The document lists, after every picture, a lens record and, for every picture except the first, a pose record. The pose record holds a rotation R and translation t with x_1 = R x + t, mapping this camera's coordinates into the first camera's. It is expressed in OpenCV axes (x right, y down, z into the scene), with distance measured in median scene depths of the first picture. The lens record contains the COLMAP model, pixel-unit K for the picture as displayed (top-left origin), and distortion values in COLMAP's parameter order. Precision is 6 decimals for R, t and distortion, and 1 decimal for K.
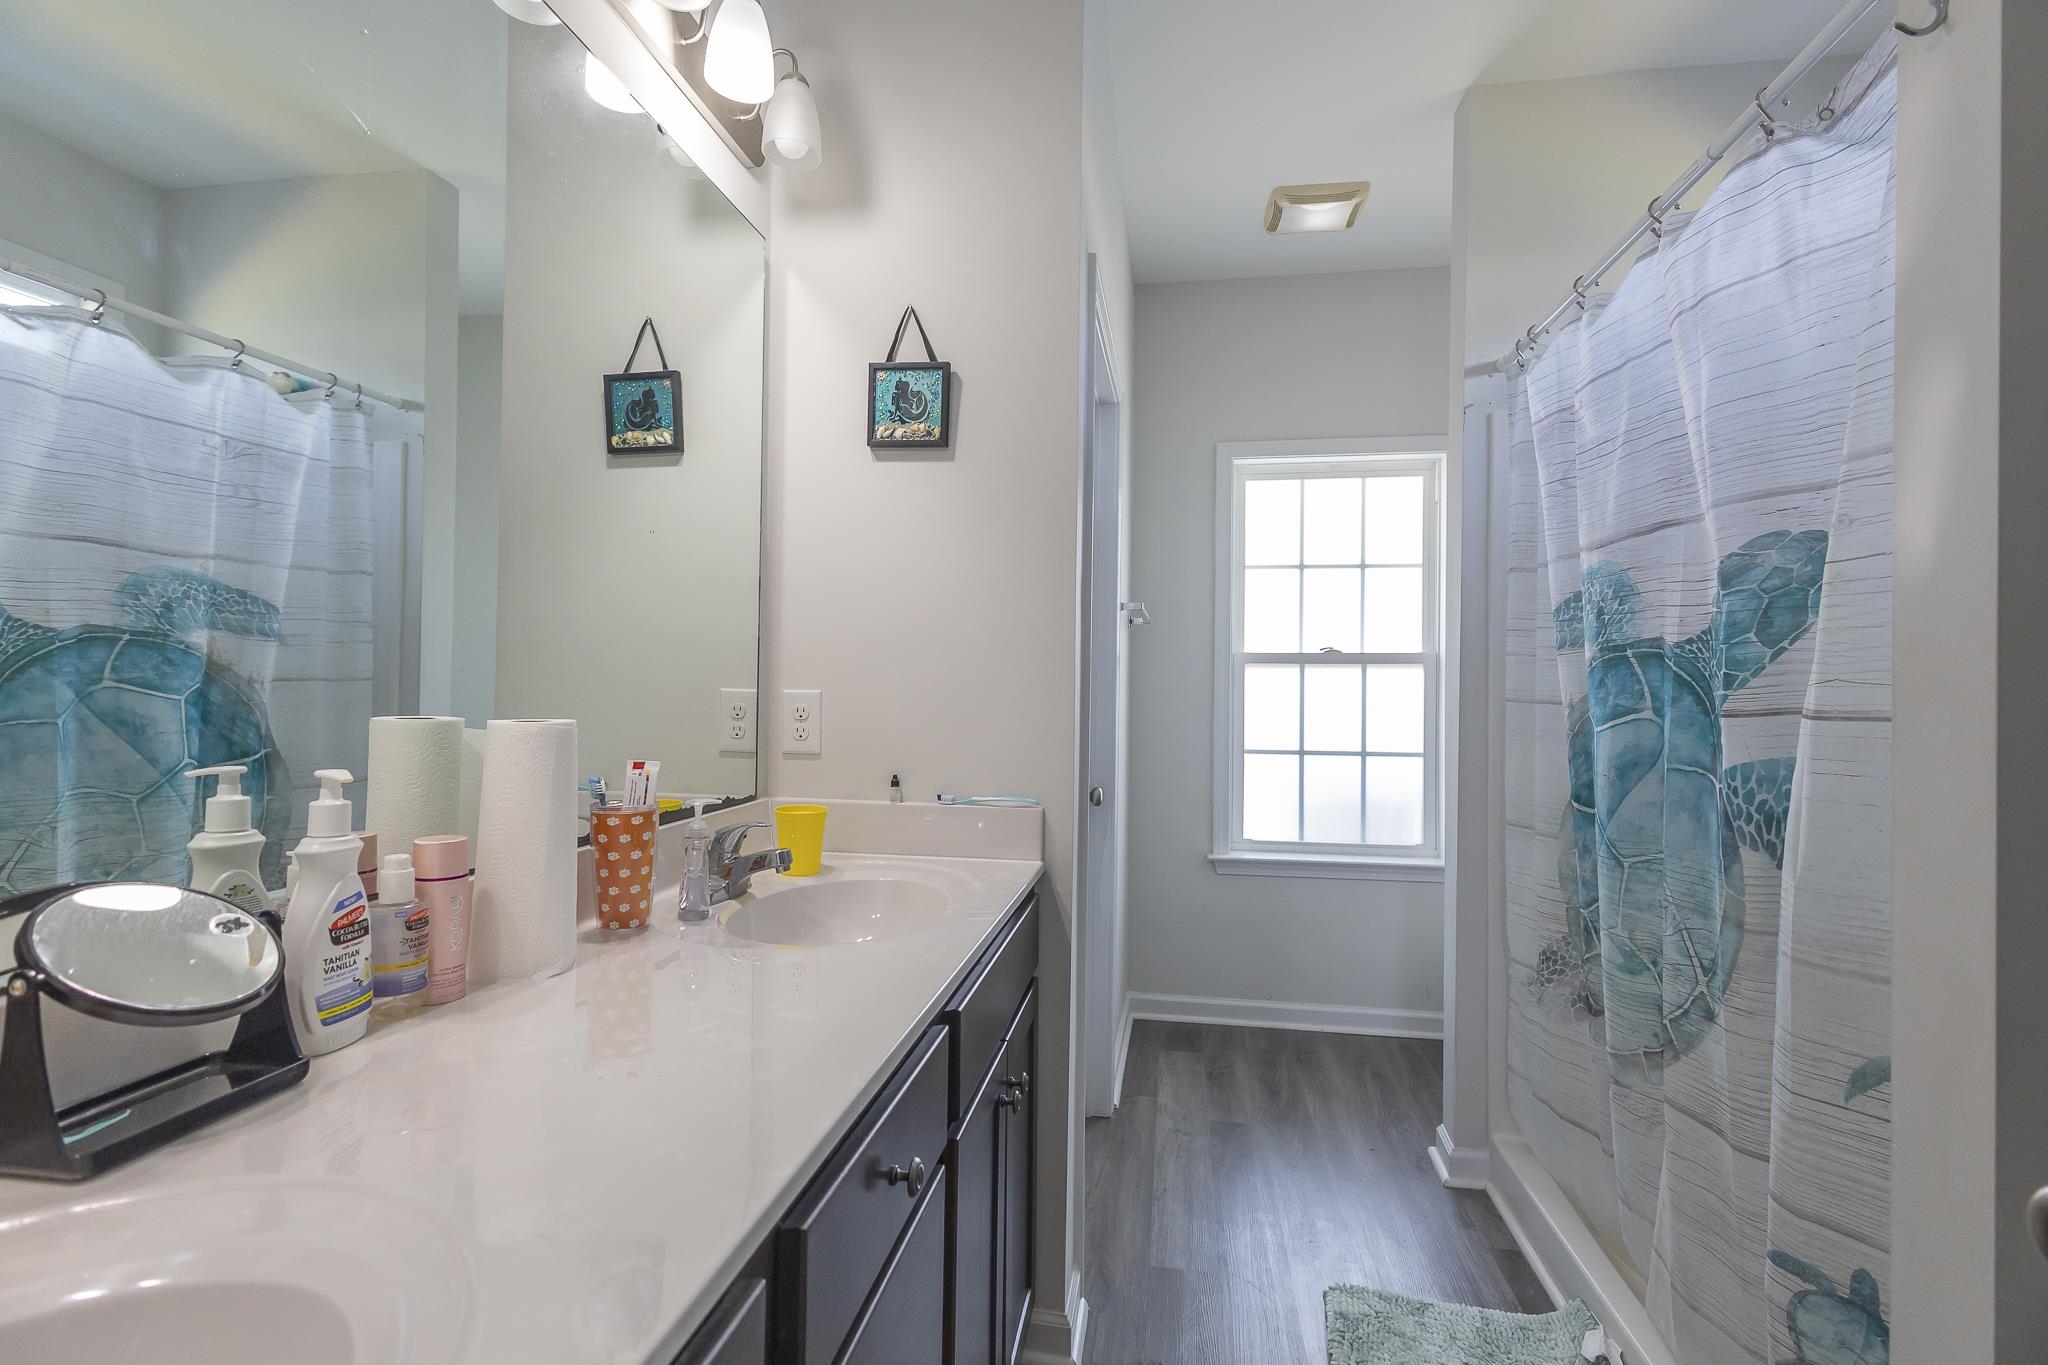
lens RADIAL K [[944.6, 0, 1030.5], [0, 944.6, 689.1], [0, 0, 1]] dist [0.010344, -0.003032]
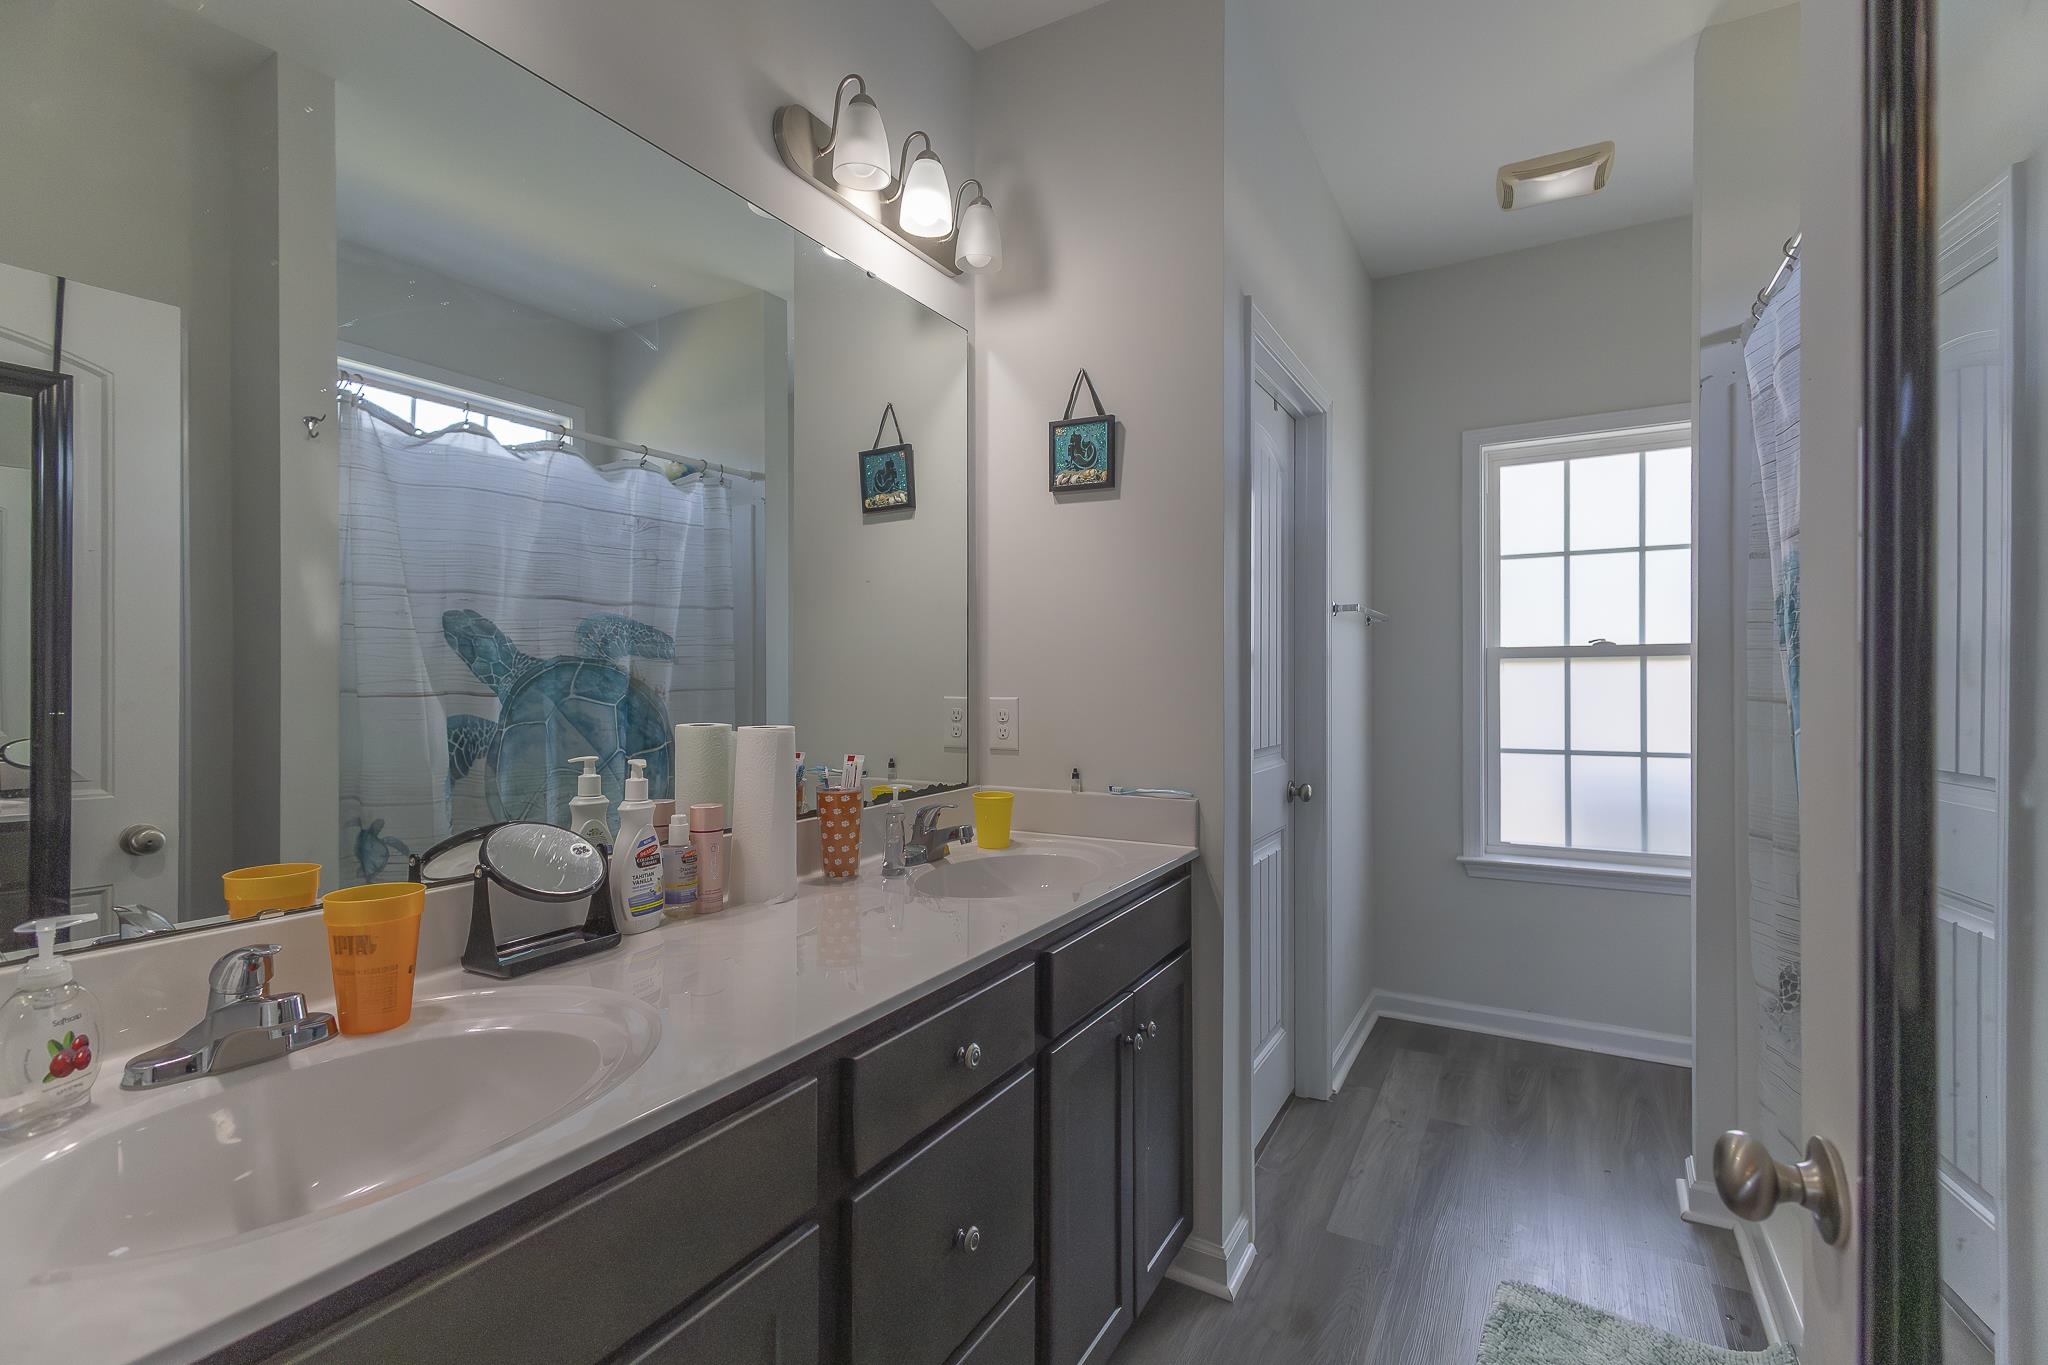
lens RADIAL K [[944.6, 0, 1020.3], [0, 944.6, 693.0], [0, 0, 1]] dist [0.010344, -0.003032]
pose [[0.935914, -0.011045, -0.352057, 0.186457], [0.014895, 0.999855, 0.008230, -0.013088], [0.351915, -0.012946, 0.935943, -0.115208]]
